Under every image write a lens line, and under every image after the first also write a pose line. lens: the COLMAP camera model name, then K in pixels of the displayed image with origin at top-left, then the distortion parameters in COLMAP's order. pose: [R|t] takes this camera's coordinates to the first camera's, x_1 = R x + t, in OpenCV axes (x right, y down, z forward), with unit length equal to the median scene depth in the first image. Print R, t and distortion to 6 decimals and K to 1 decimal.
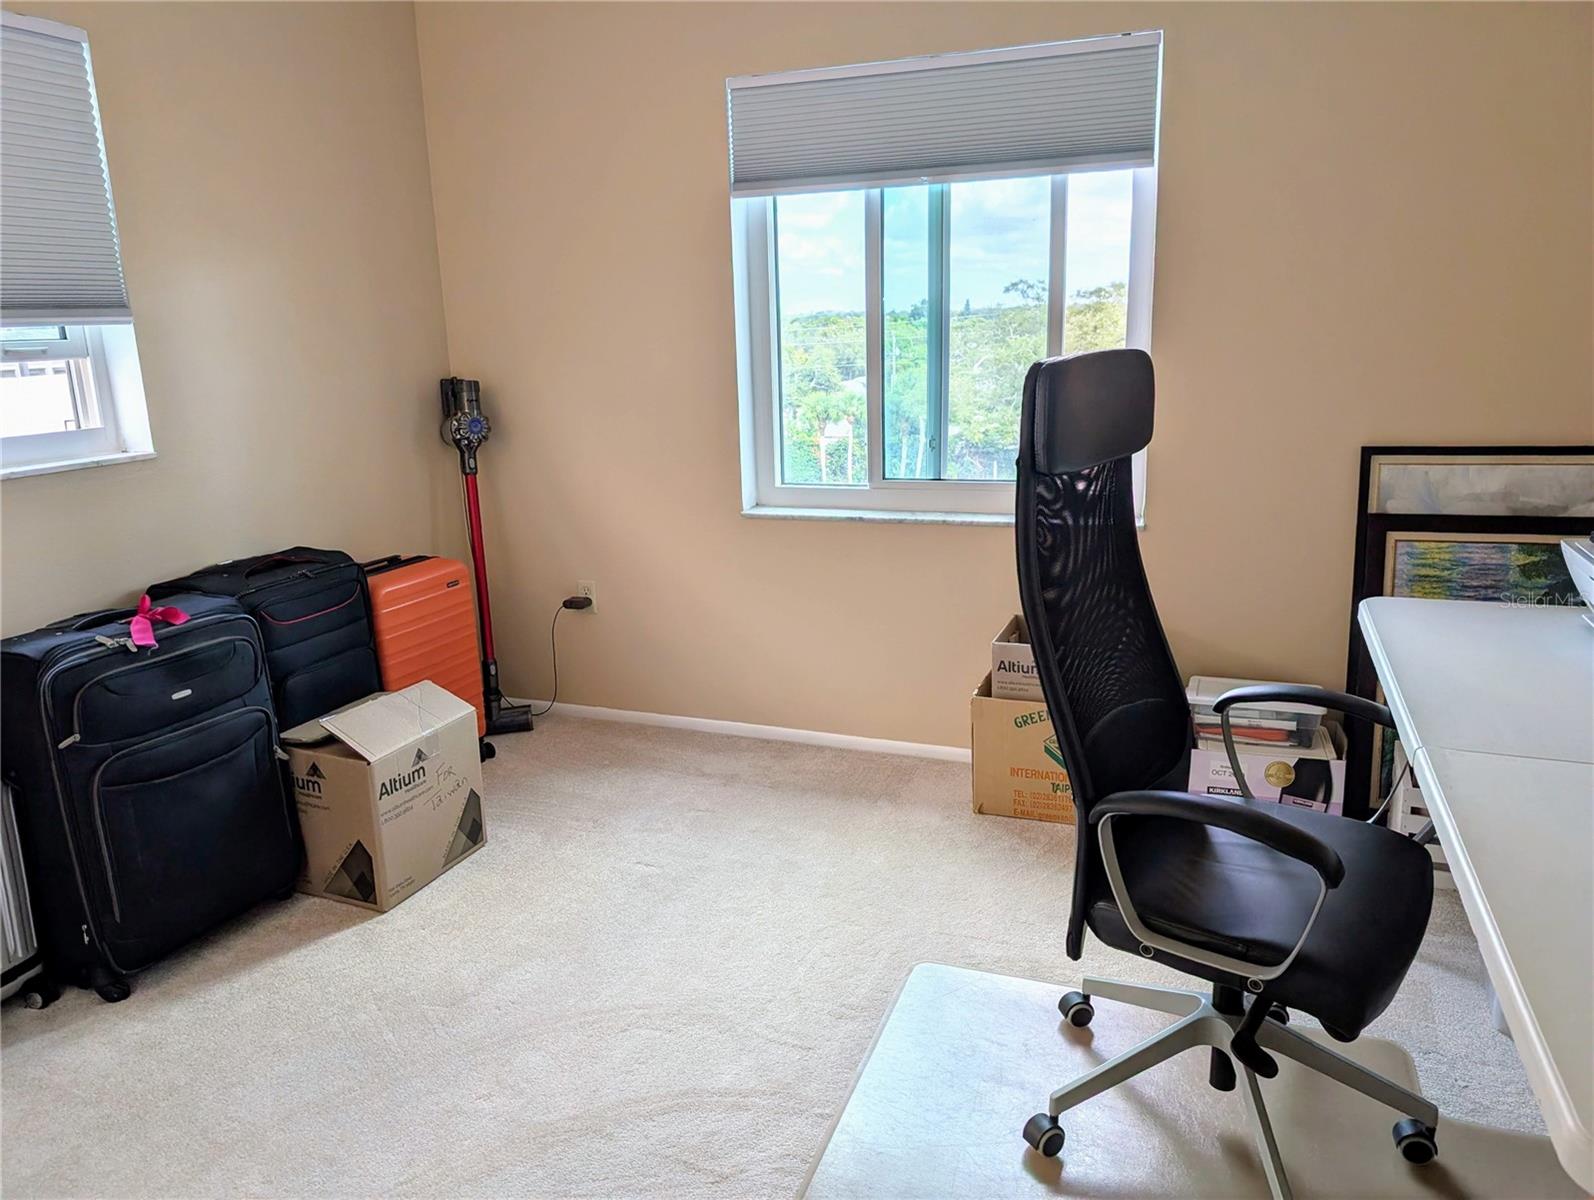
lens RADIAL K [[1170.6, 0, 797.0], [0, 1170.6, 600.0], [0, 0, 1]] dist [0.038191, -0.062782]
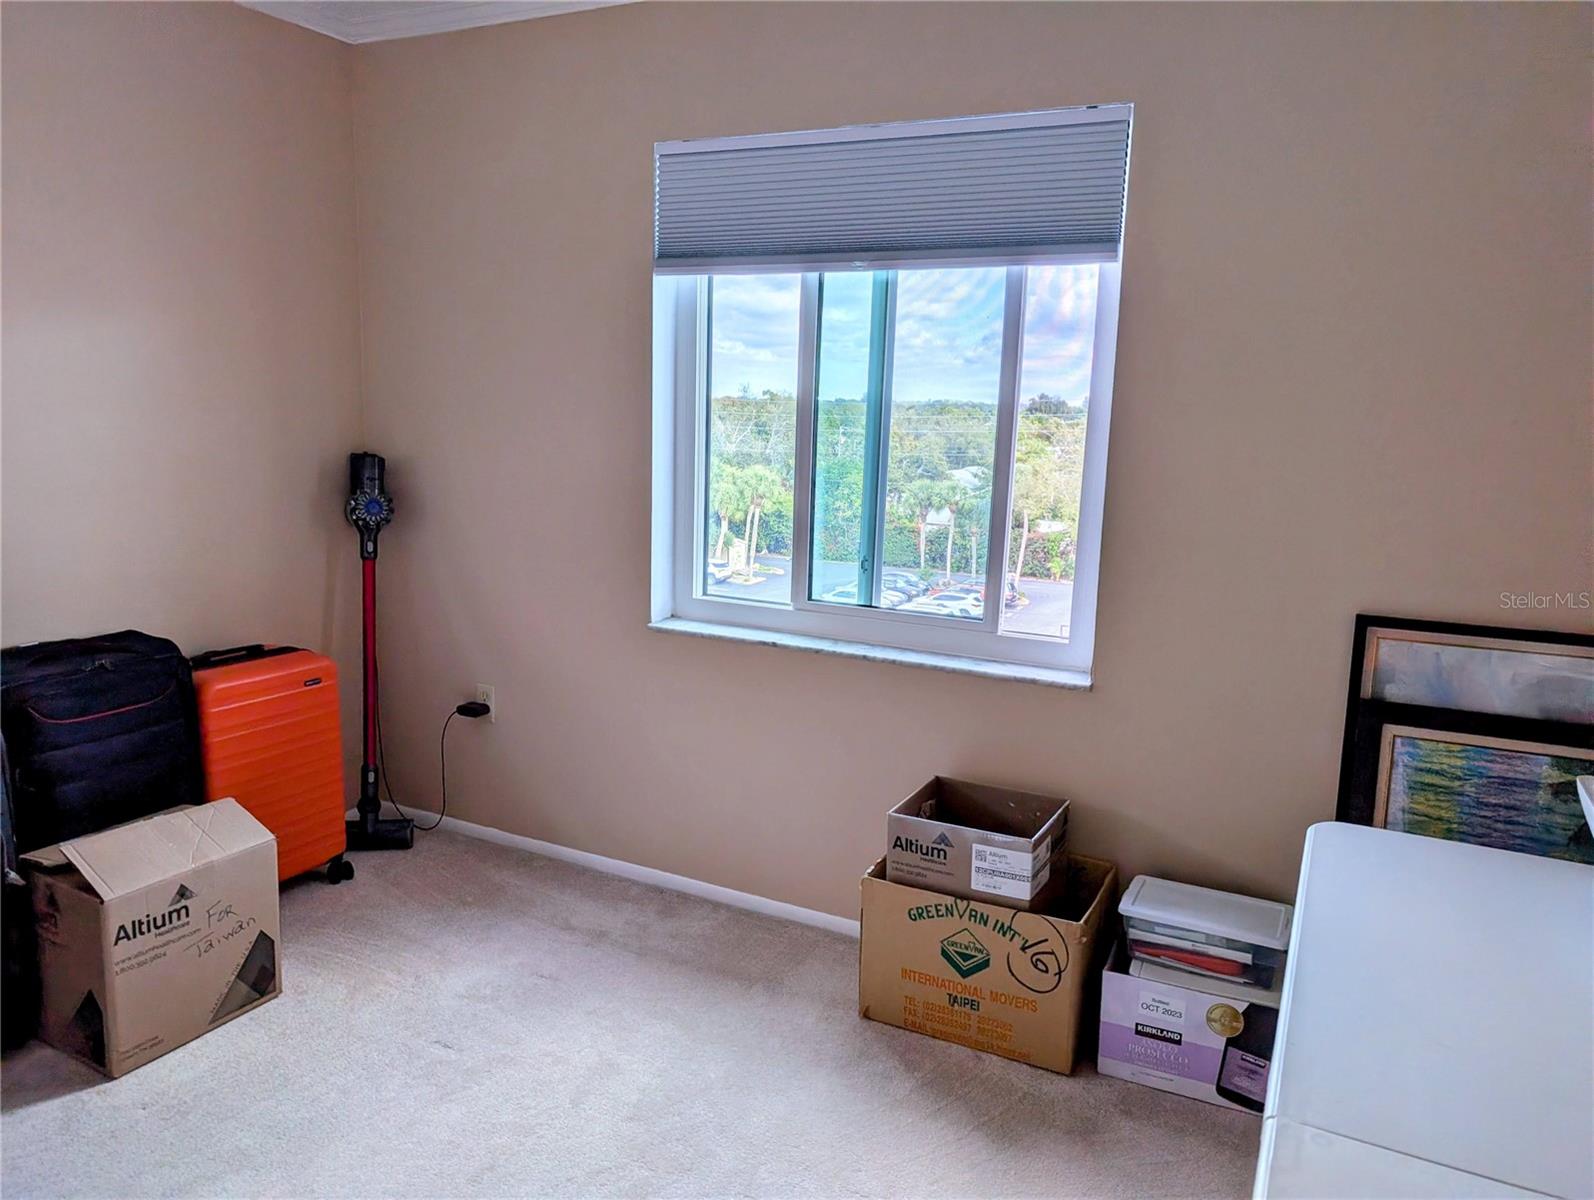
lens RADIAL K [[1162.9, 0, 797.0], [0, 1162.9, 600.0], [0, 0, 1]] dist [0.009029, -0.004025]
pose [[0.992694, 0.075851, -0.093840, 0.163772], [-0.081903, 0.994685, -0.062404, -0.055375], [0.088608, 0.069634, 0.993630, 0.164738]]
